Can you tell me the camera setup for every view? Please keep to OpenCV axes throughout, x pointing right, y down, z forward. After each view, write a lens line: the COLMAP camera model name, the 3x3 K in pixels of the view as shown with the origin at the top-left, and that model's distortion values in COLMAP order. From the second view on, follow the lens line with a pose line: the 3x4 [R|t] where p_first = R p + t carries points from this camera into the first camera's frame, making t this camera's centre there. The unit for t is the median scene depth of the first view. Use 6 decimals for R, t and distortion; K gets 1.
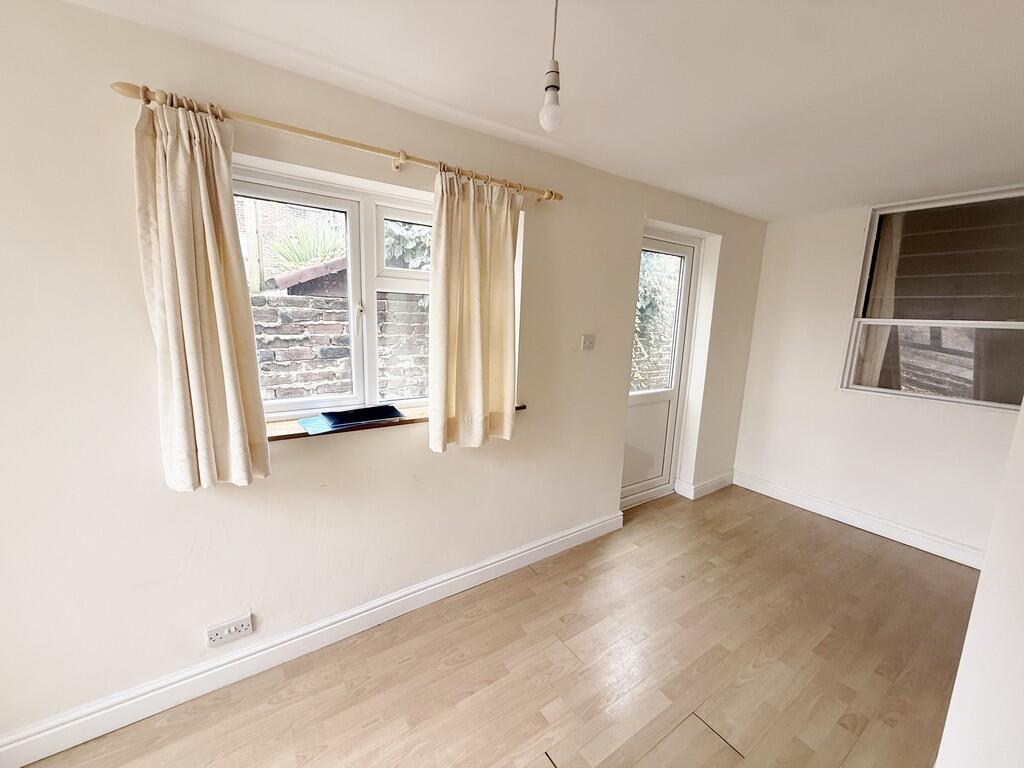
lens RADIAL K [[411.0, 0, 512.6], [0, 411.0, 383.2], [0, 0, 1]] dist [-0.000067, -0.000048]
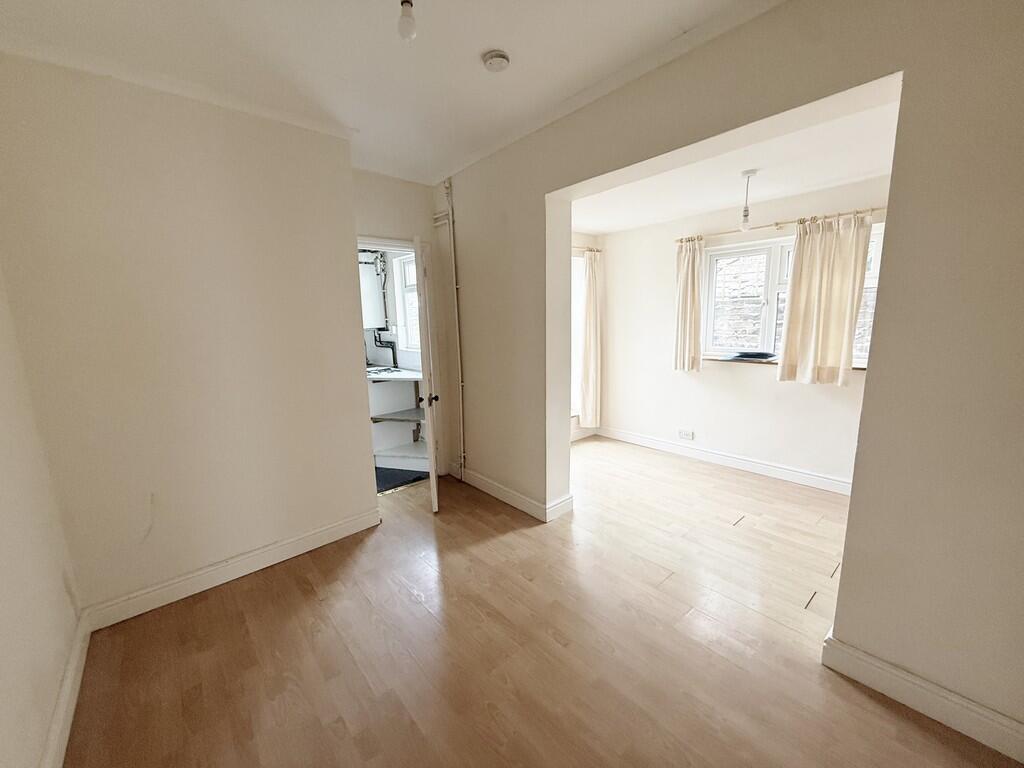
lens RADIAL K [[411.0, 0, 511.5], [0, 411.0, 384.2], [0, 0, 1]] dist [-0.000067, -0.000048]
pose [[0.118307, 0.130313, -0.984389, 1.576845], [-0.131442, 0.984683, 0.114555, 0.140276], [0.984239, 0.115838, 0.133624, -0.416442]]
